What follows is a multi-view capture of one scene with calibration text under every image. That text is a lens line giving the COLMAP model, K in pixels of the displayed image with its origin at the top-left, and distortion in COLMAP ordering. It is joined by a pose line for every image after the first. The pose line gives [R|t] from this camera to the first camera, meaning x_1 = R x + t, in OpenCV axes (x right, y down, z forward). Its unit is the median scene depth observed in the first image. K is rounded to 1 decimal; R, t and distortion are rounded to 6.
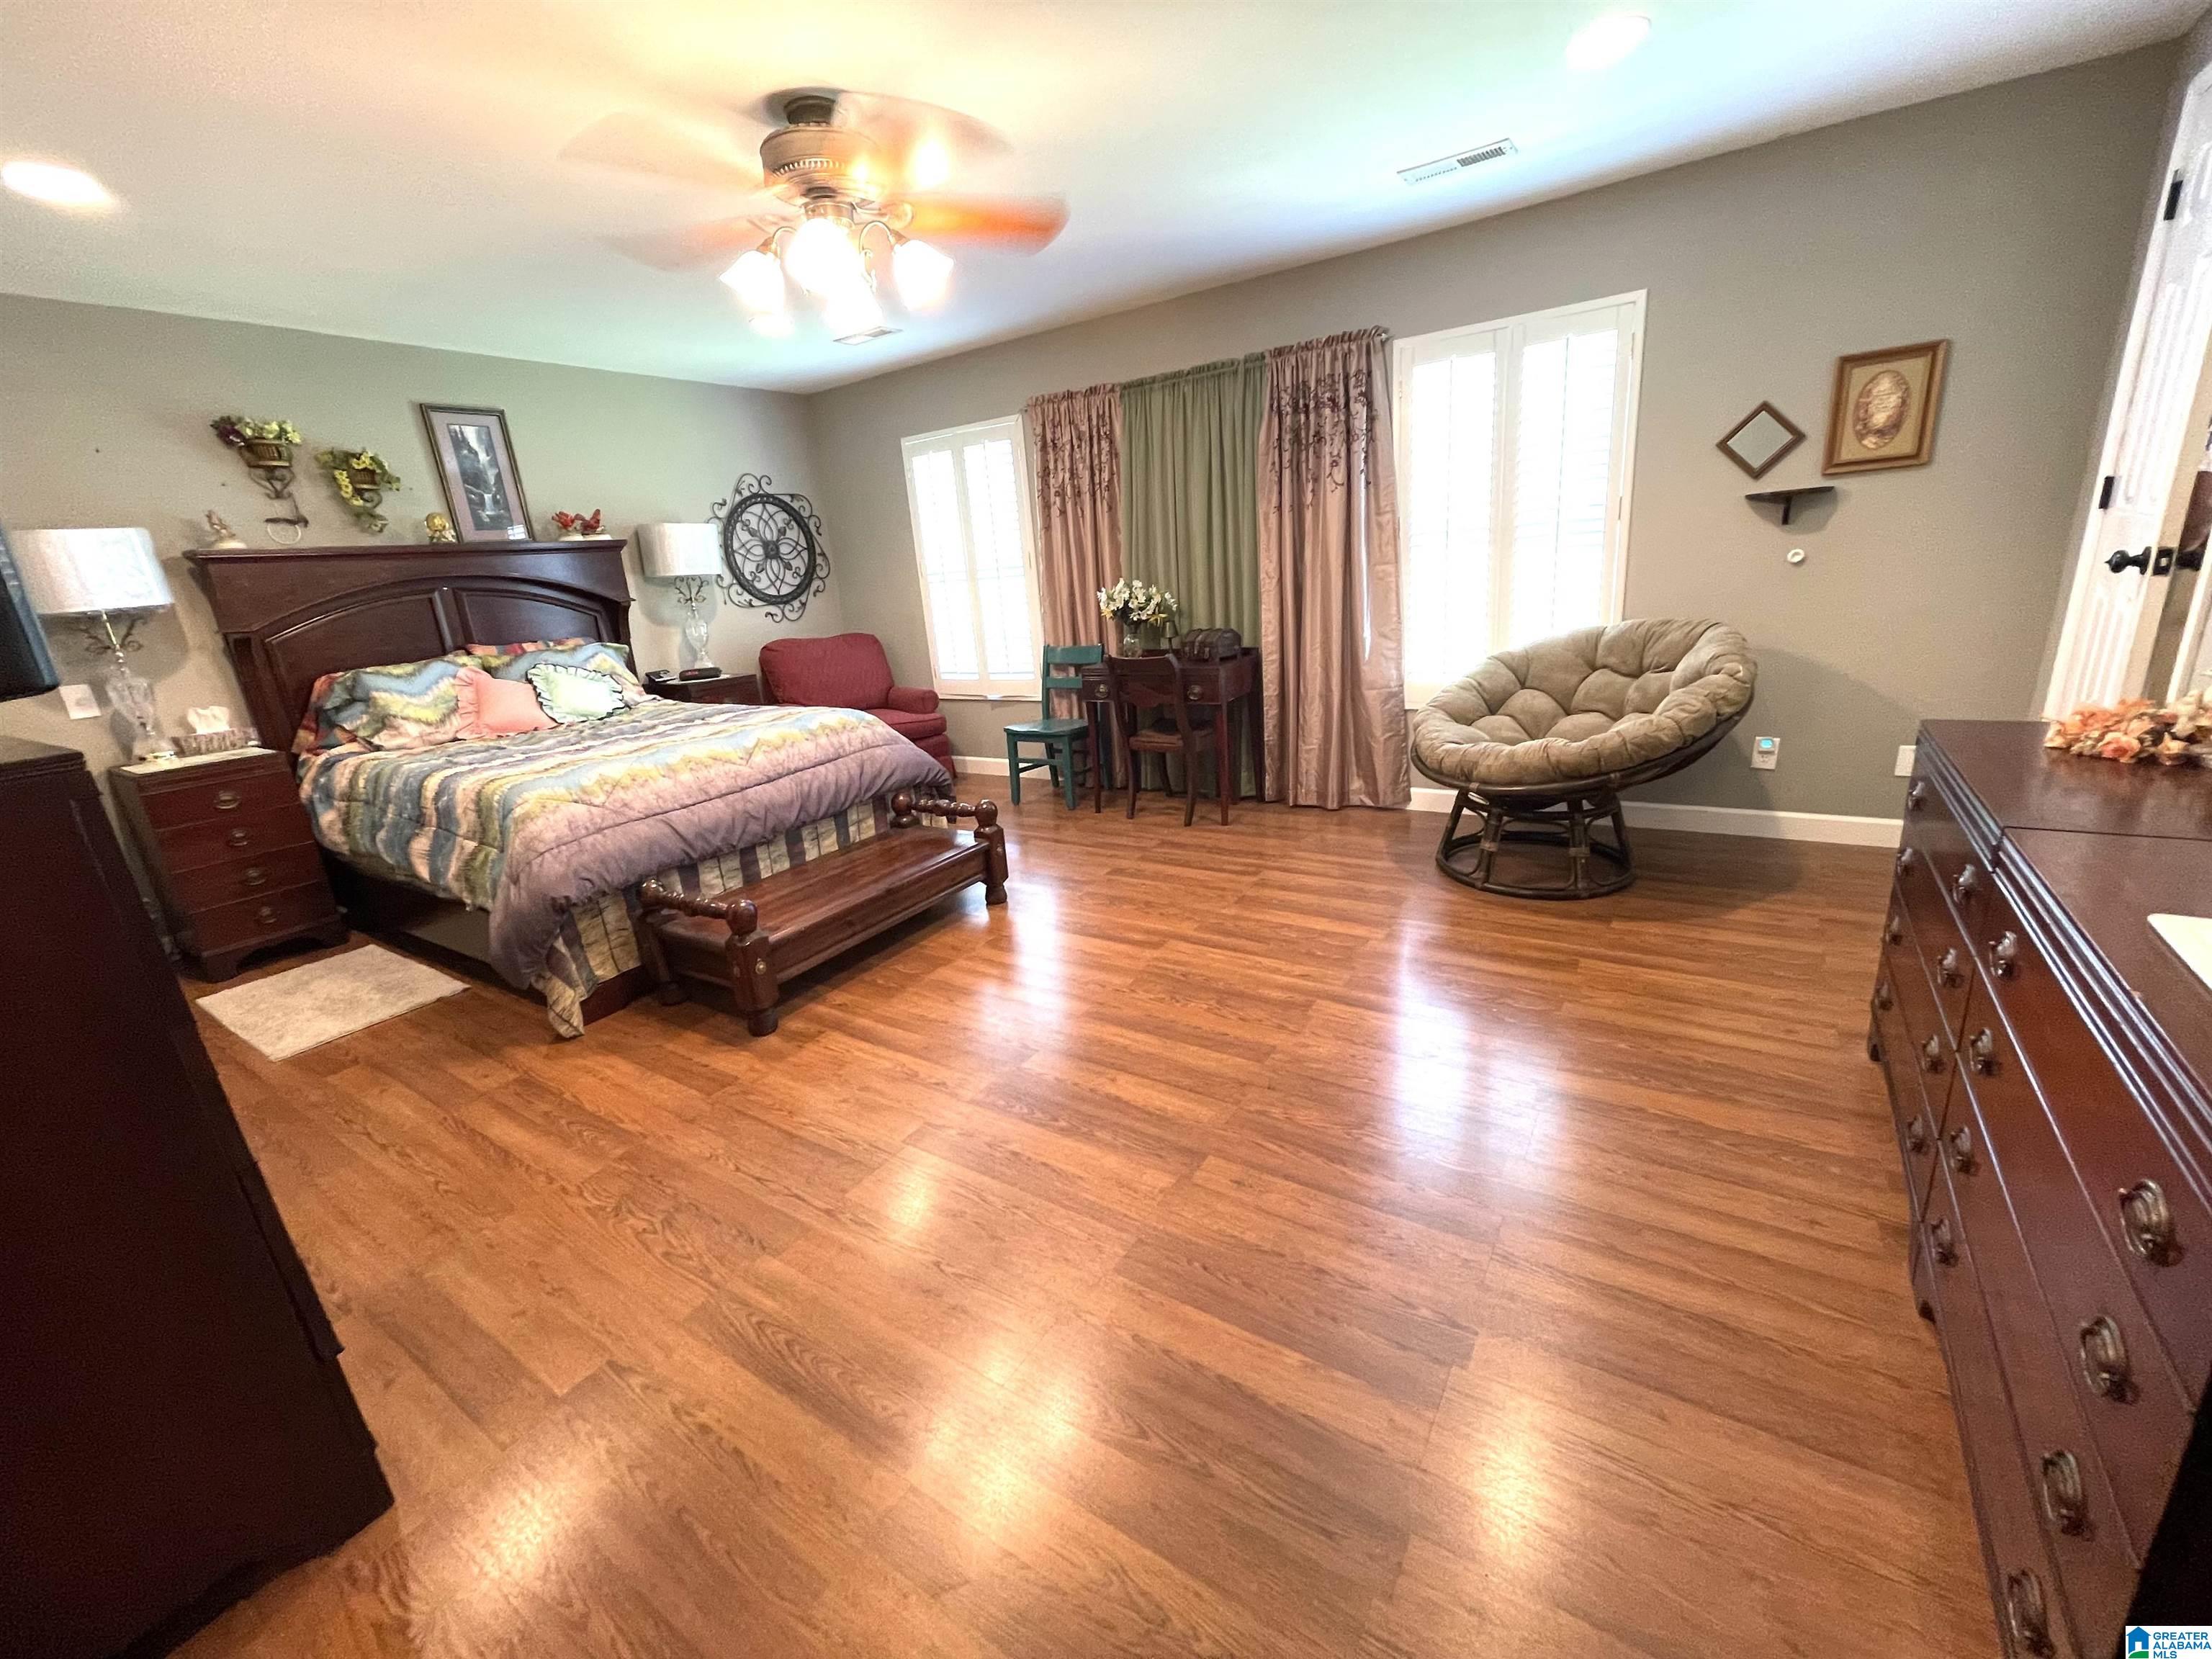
lens RADIAL K [[898.7, 0, 1119.6], [0, 898.7, 820.9], [0, 0, 1]] dist [0.007615, 0.000127]
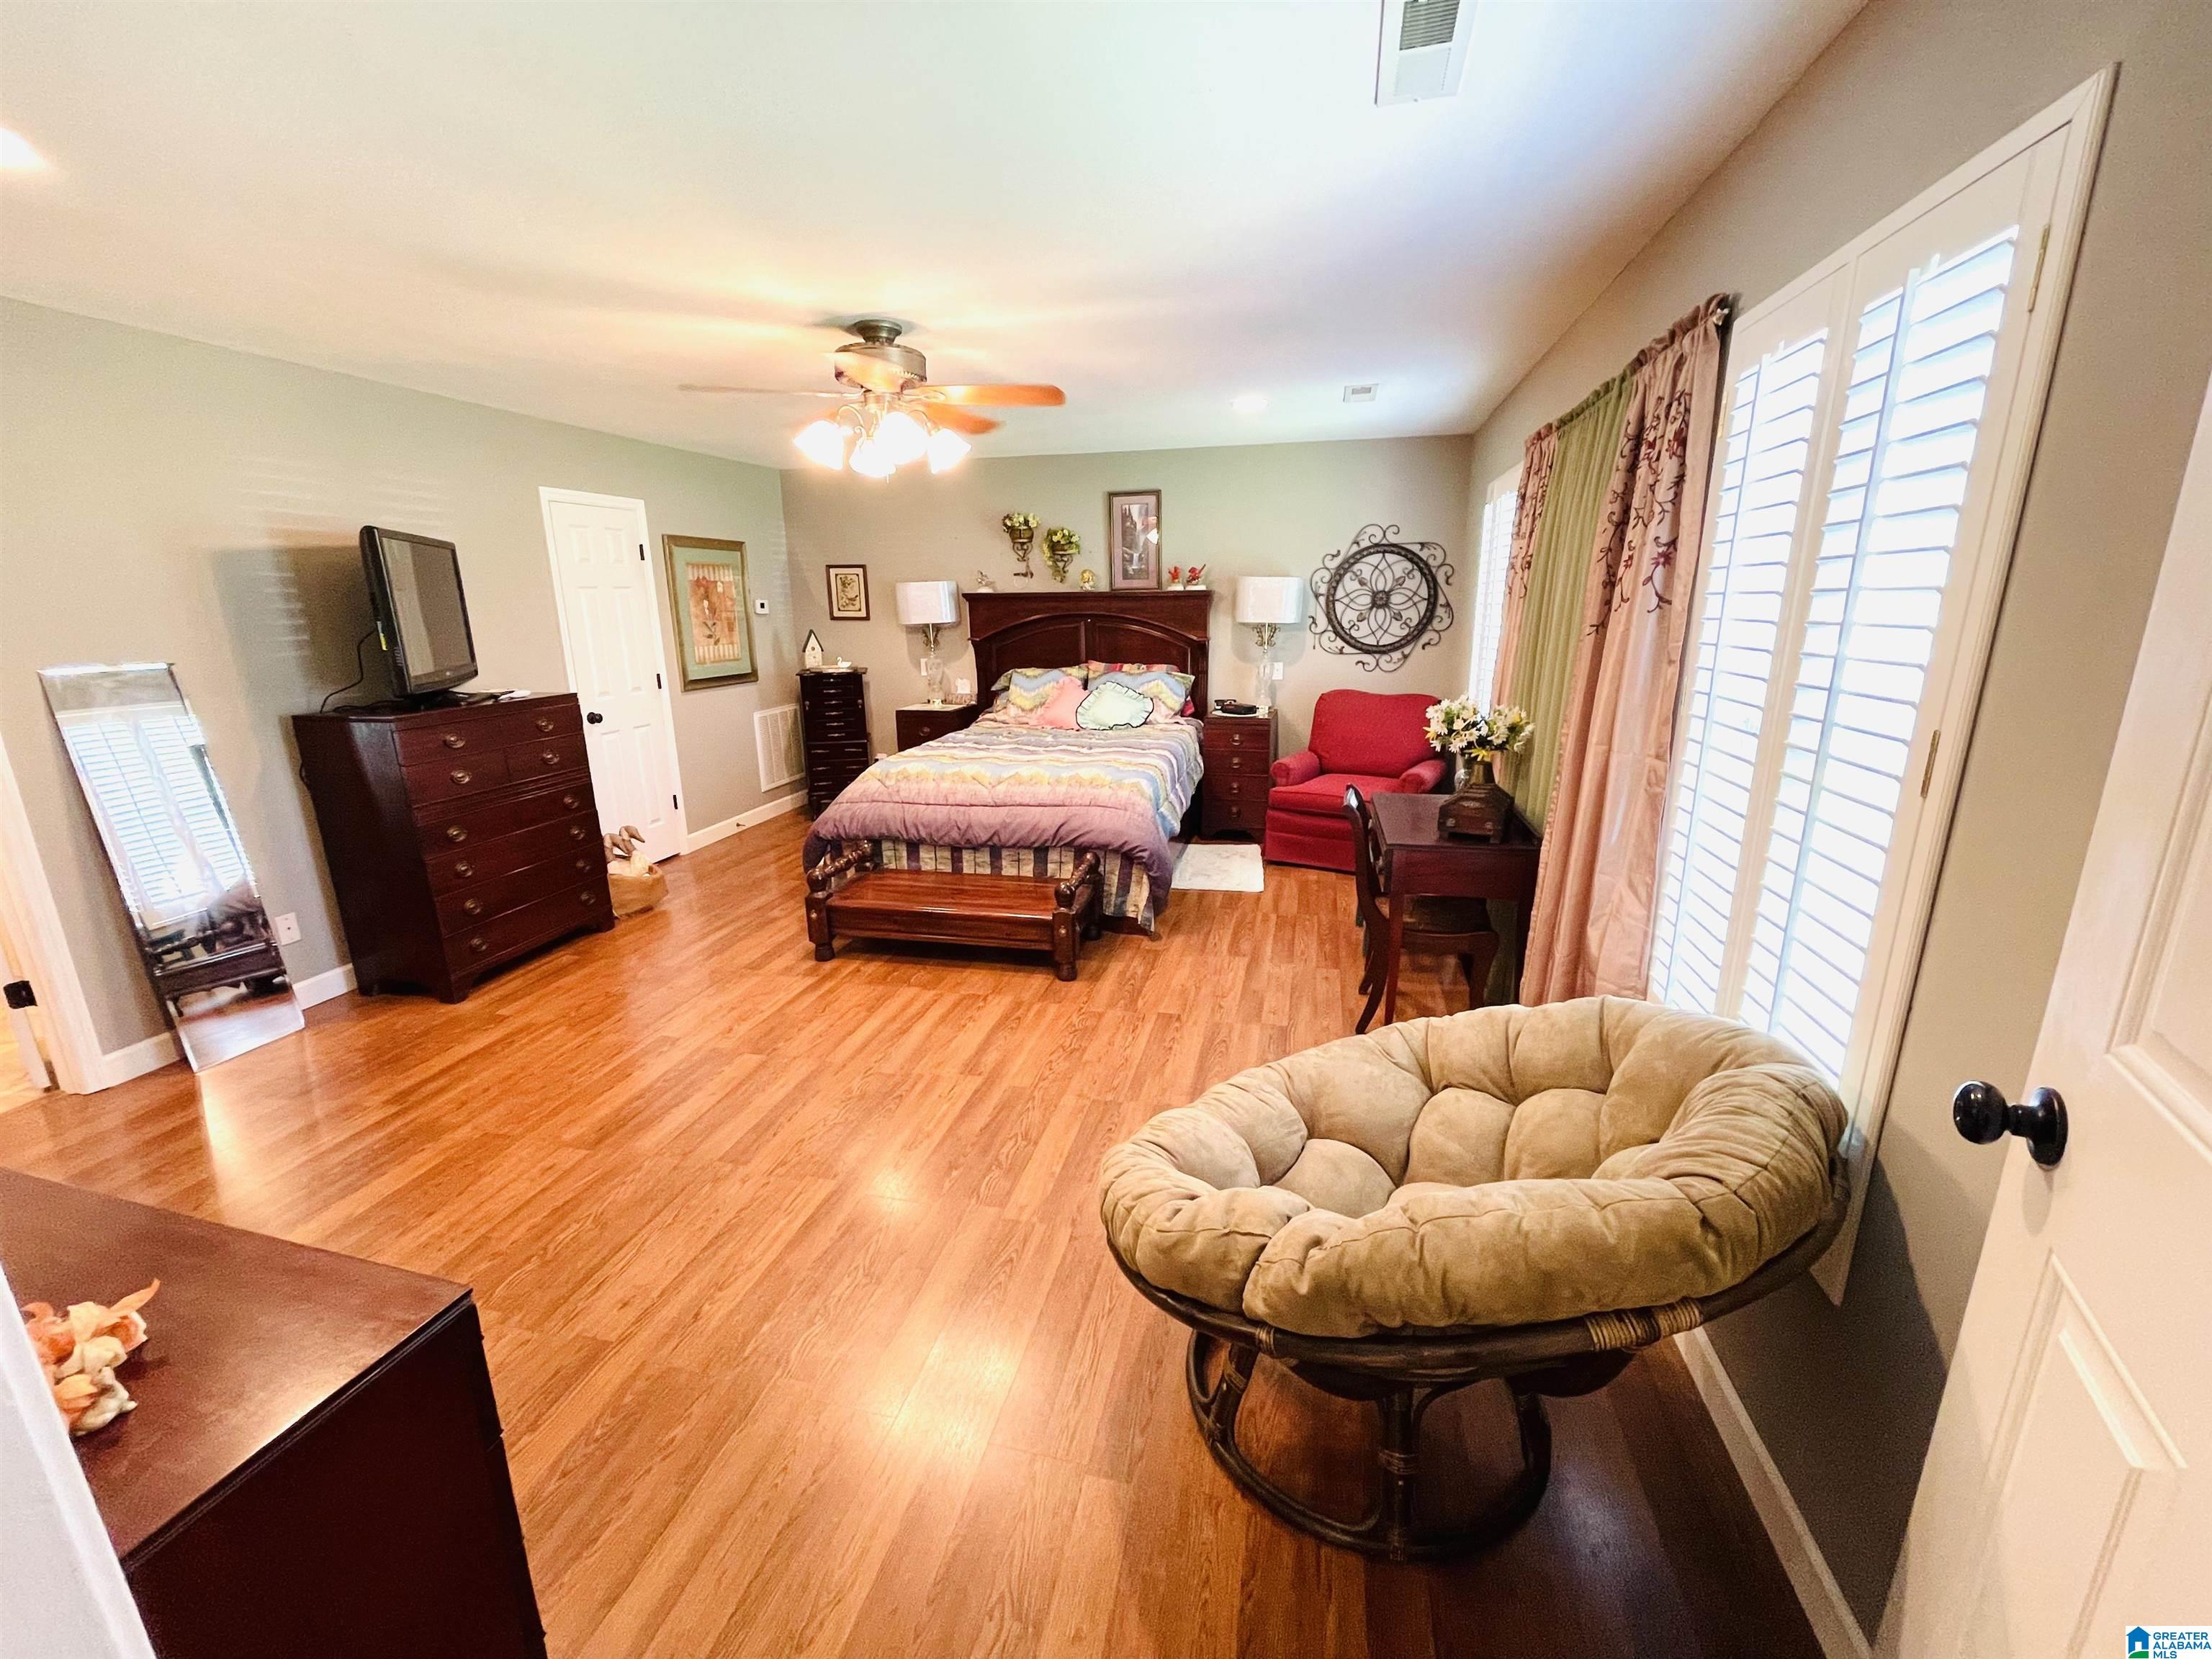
lens RADIAL K [[898.7, 0, 1110.6], [0, 898.7, 838.1], [0, 0, 1]] dist [0.007615, 0.000127]
pose [[0.335331, 0.314559, -0.888035, 0.530518], [-0.278114, 0.933655, 0.225700, -0.218301], [0.900114, 0.171291, 0.400567, 0.421580]]
